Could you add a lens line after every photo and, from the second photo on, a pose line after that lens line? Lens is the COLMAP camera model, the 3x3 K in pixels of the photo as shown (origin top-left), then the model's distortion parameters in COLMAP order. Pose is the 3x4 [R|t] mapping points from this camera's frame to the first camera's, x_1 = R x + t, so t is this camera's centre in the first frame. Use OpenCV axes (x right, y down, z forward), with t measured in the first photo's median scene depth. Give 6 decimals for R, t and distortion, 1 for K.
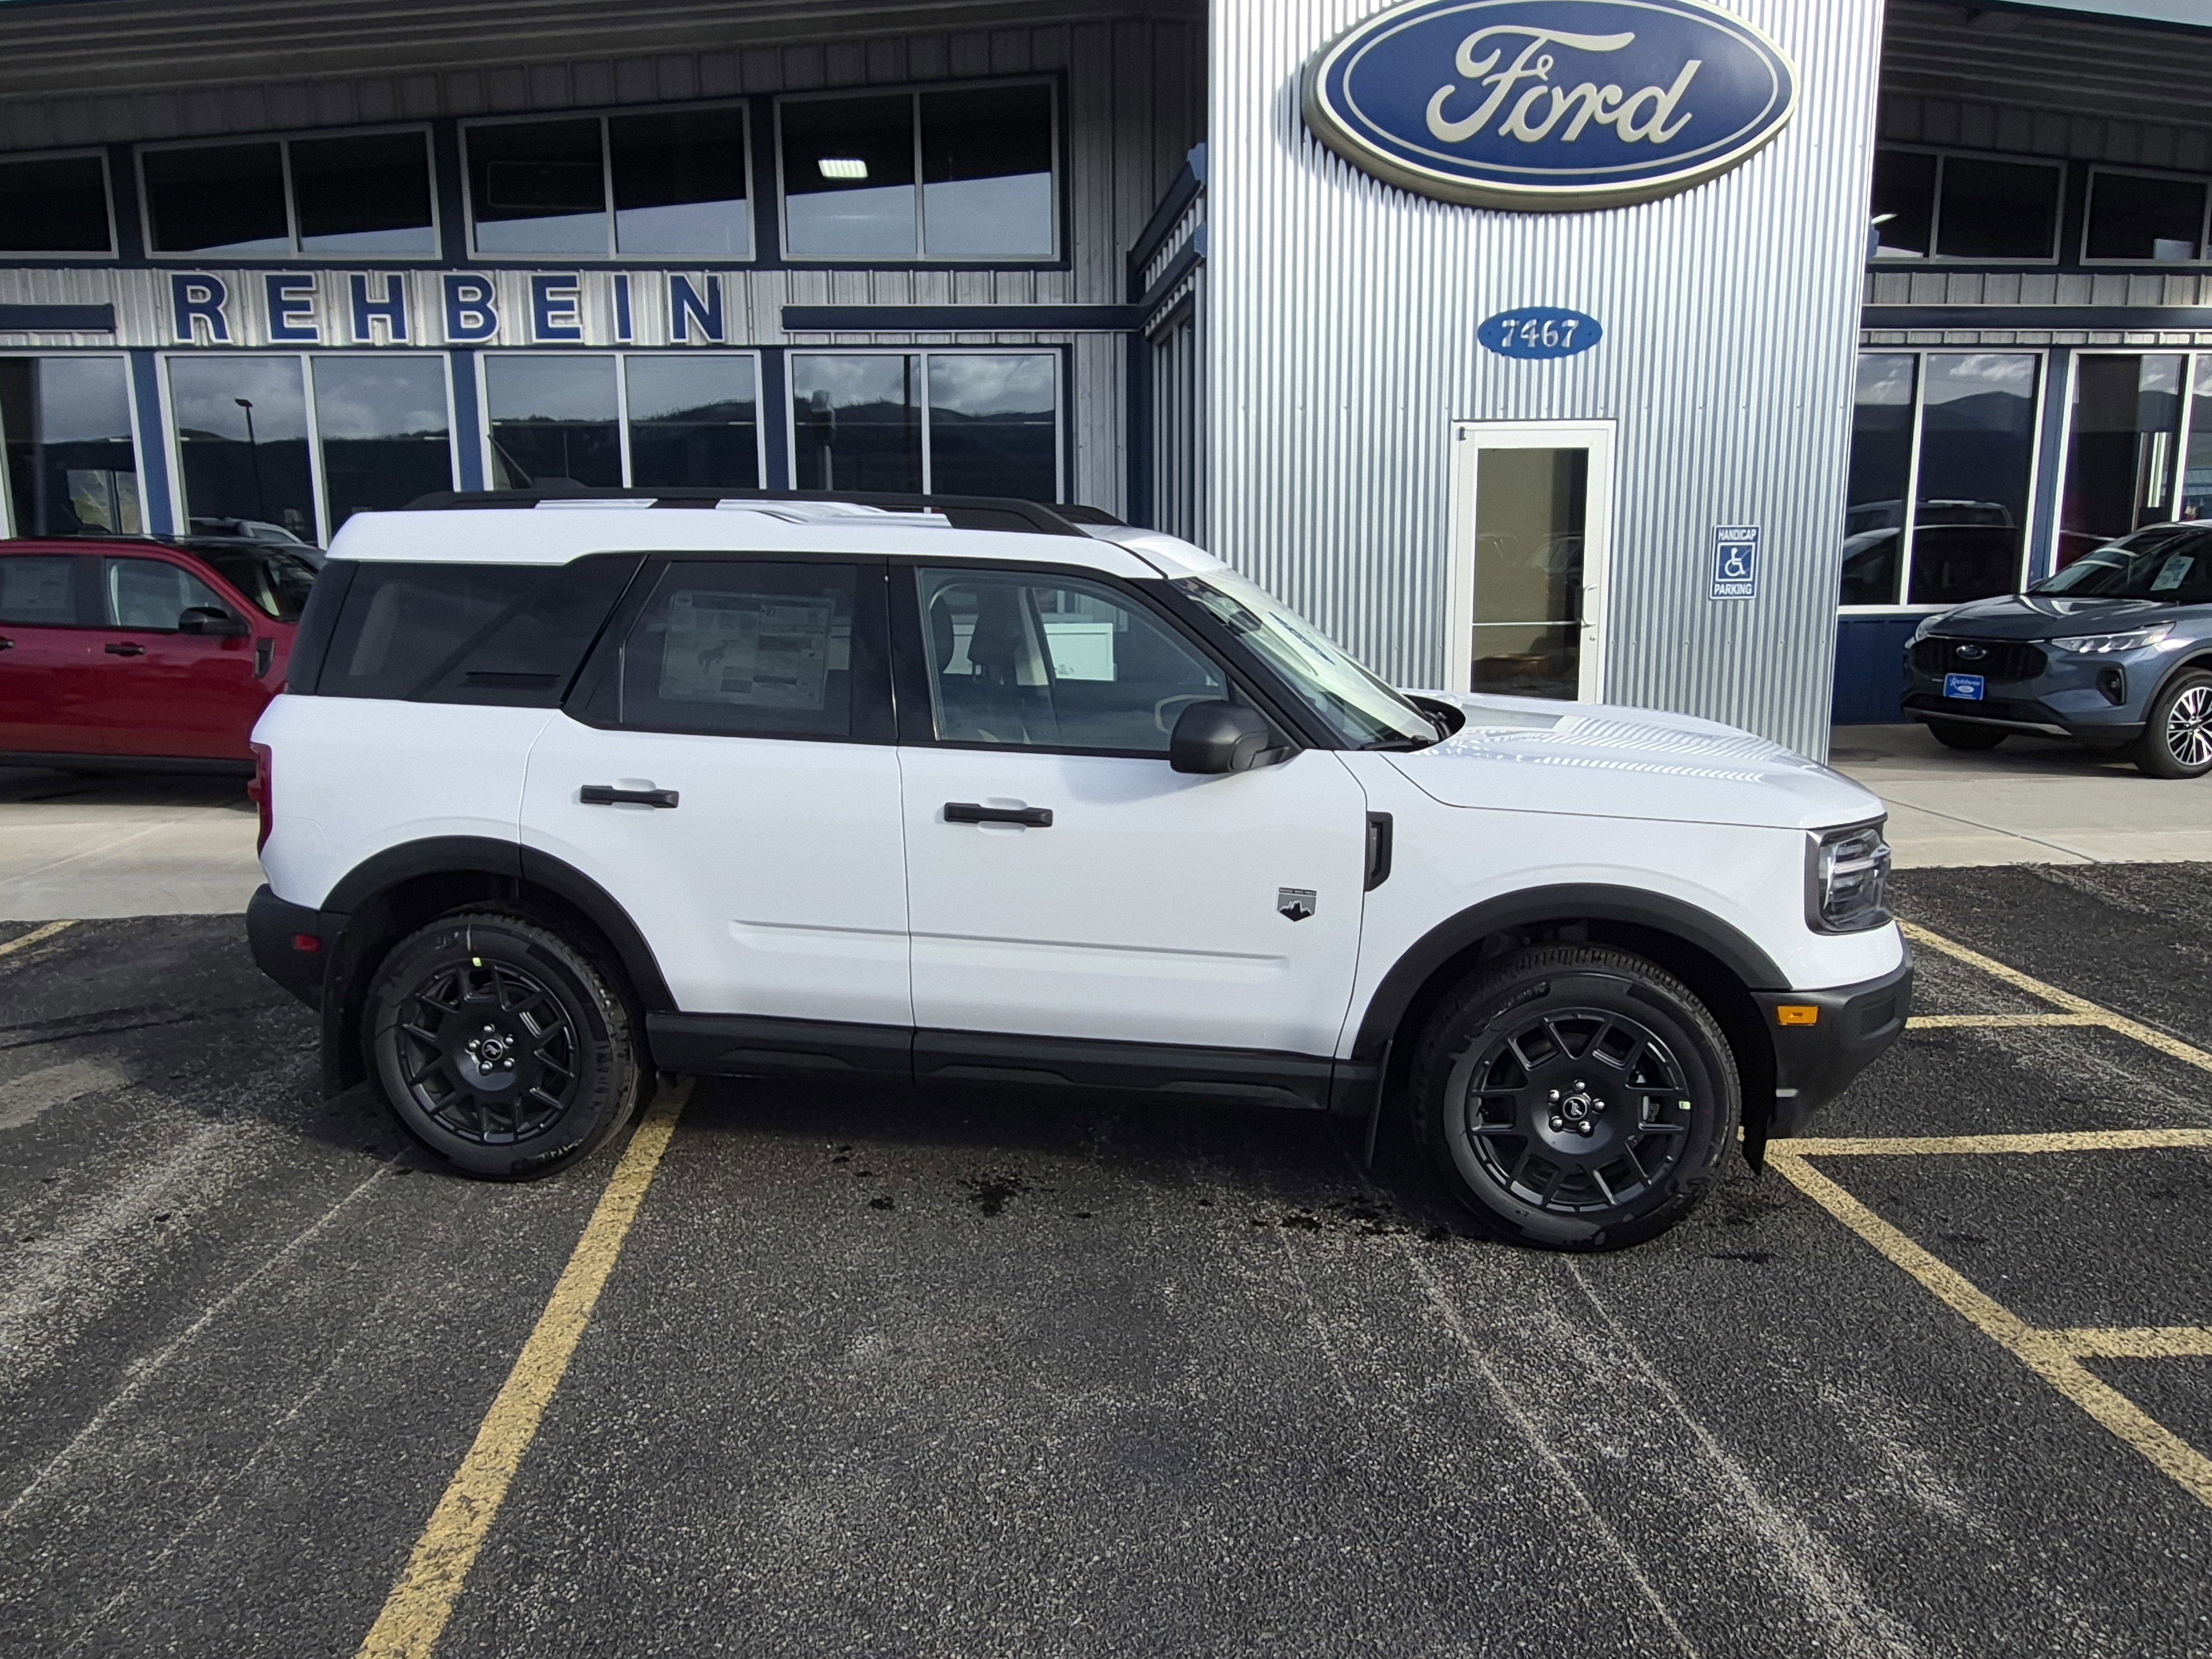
lens RADIAL K [[1597.7, 0, 1088.7], [0, 1597.7, 834.6], [0, 0, 1]] dist [0.000281, 0.002936]
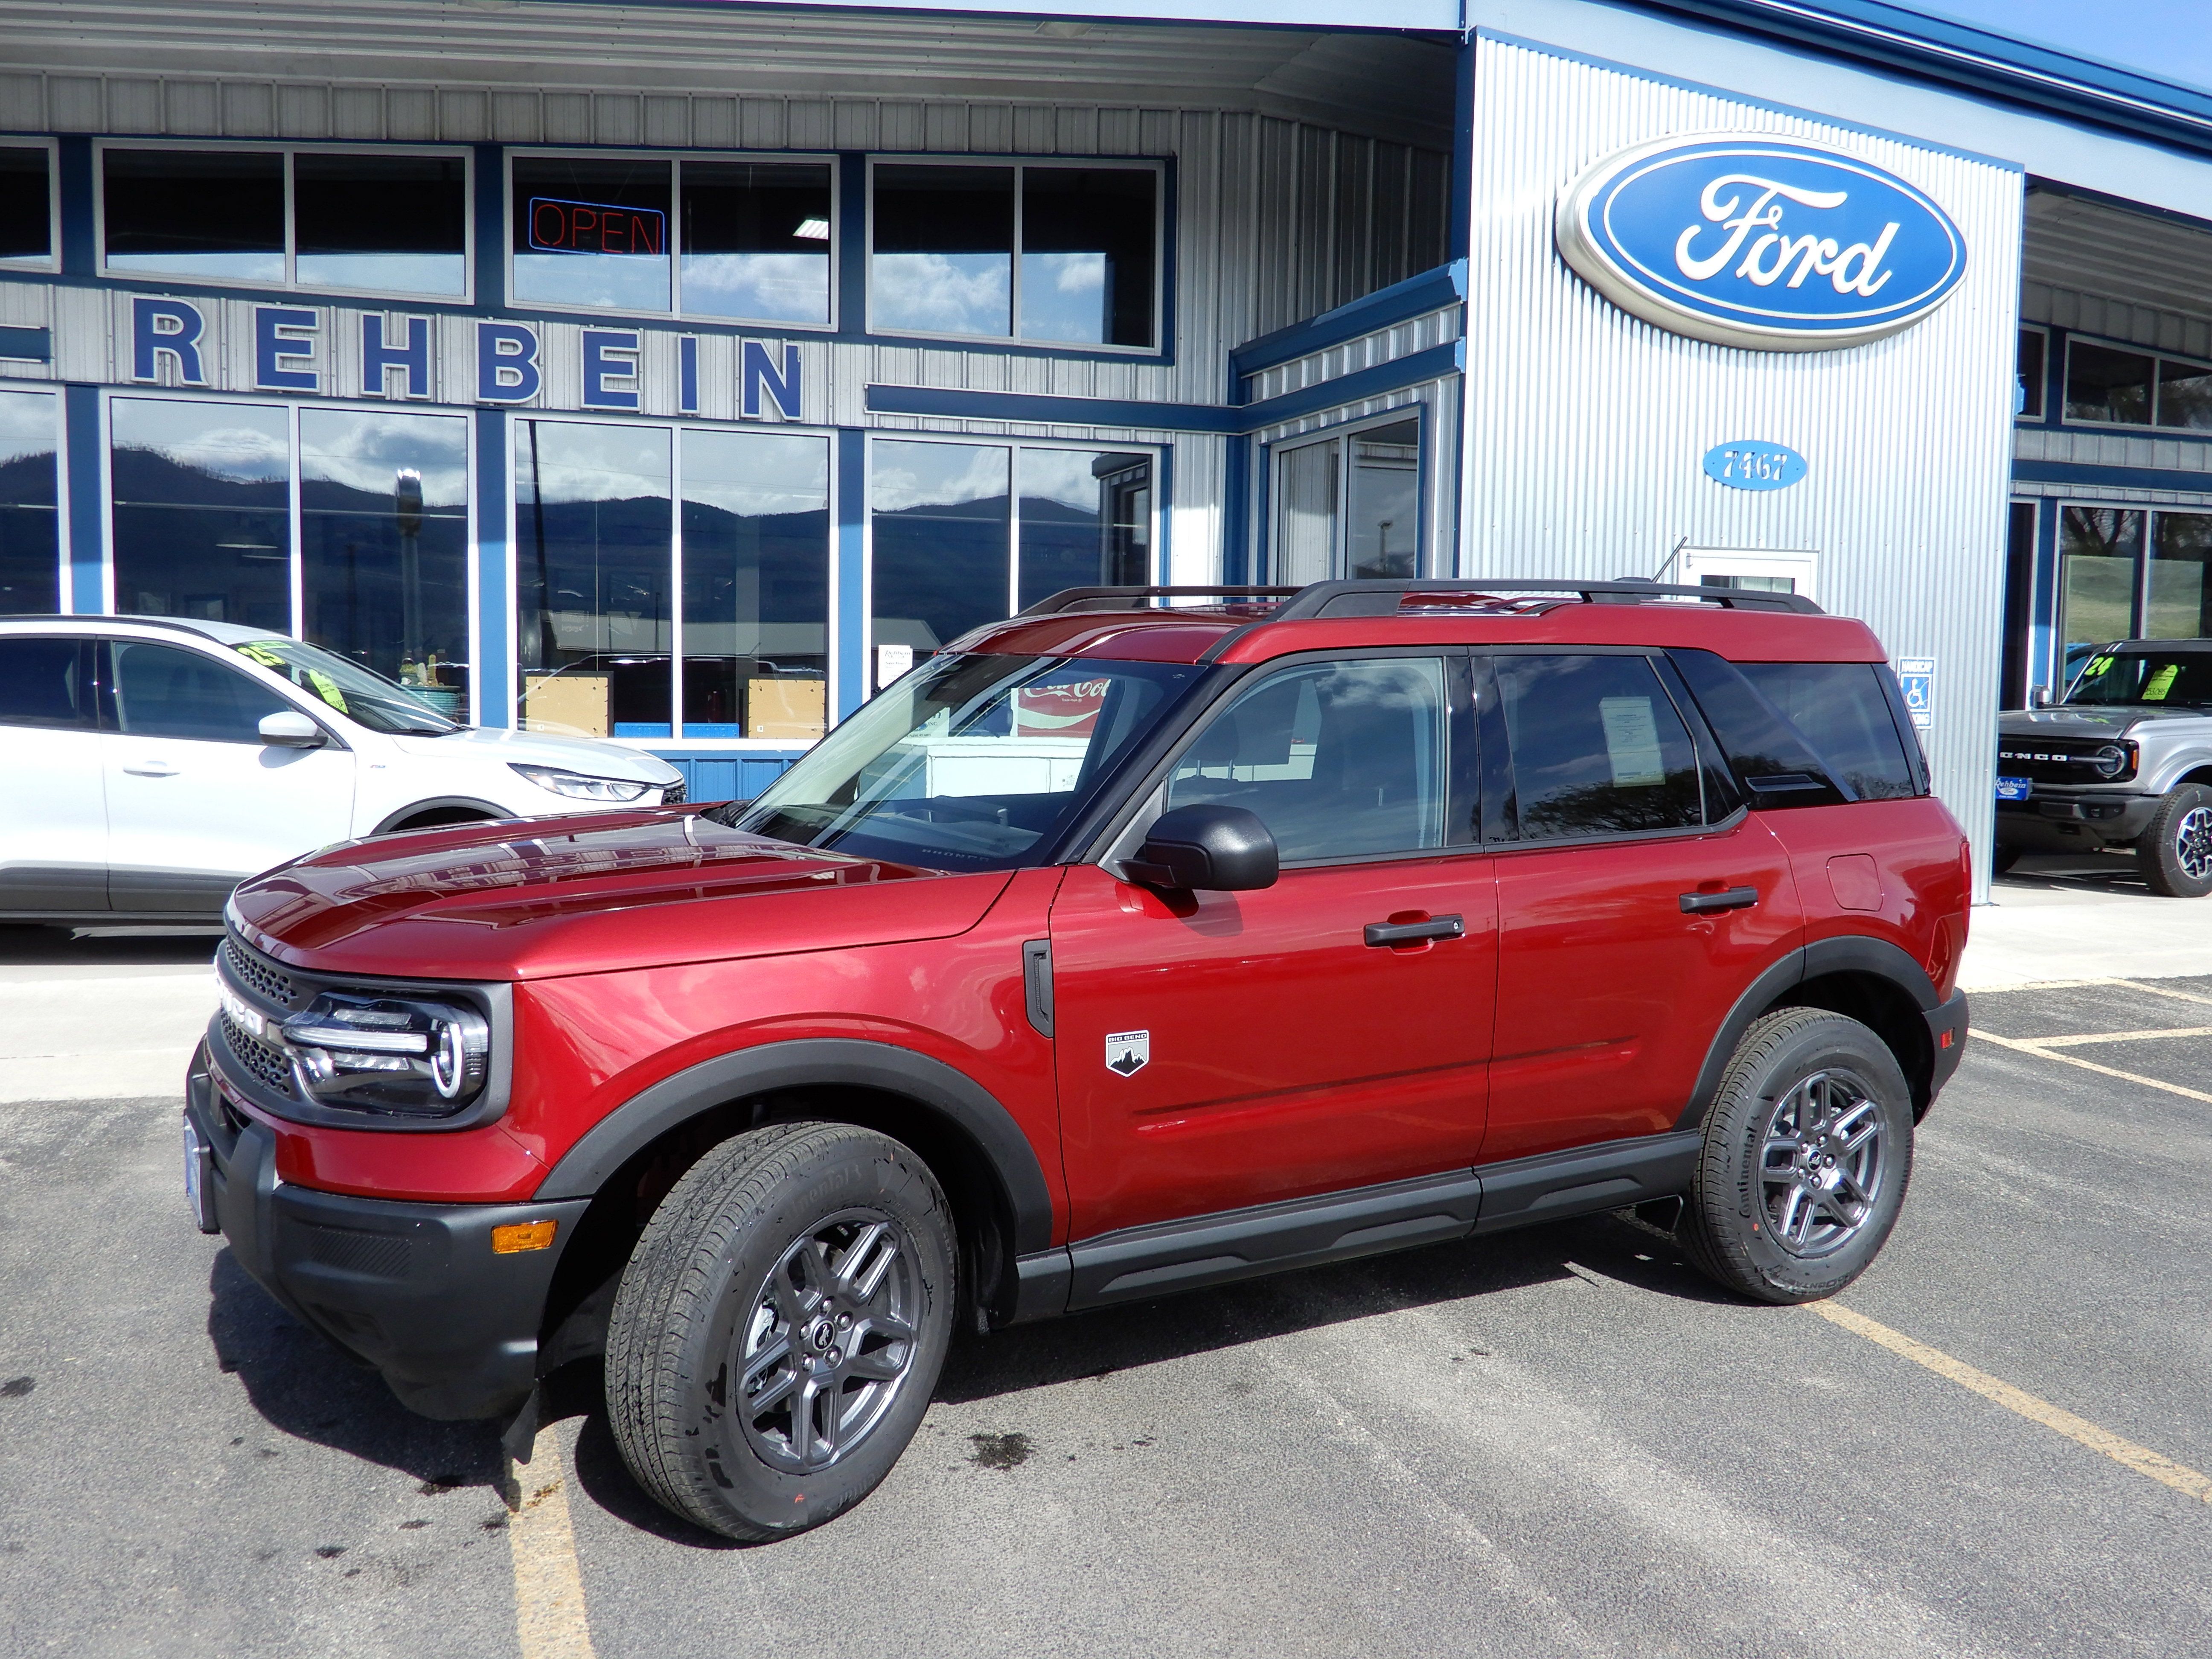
lens RADIAL K [[1949.3, 0, 1111.5], [0, 1949.3, 835.6], [0, 0, 1]] dist [0.001465, -0.001728]
pose [[0.963158, 0.002327, 0.268927, -0.361353], [0.022898, 0.995622, -0.090625, 0.018890], [-0.267961, 0.093444, 0.958888, -0.046568]]
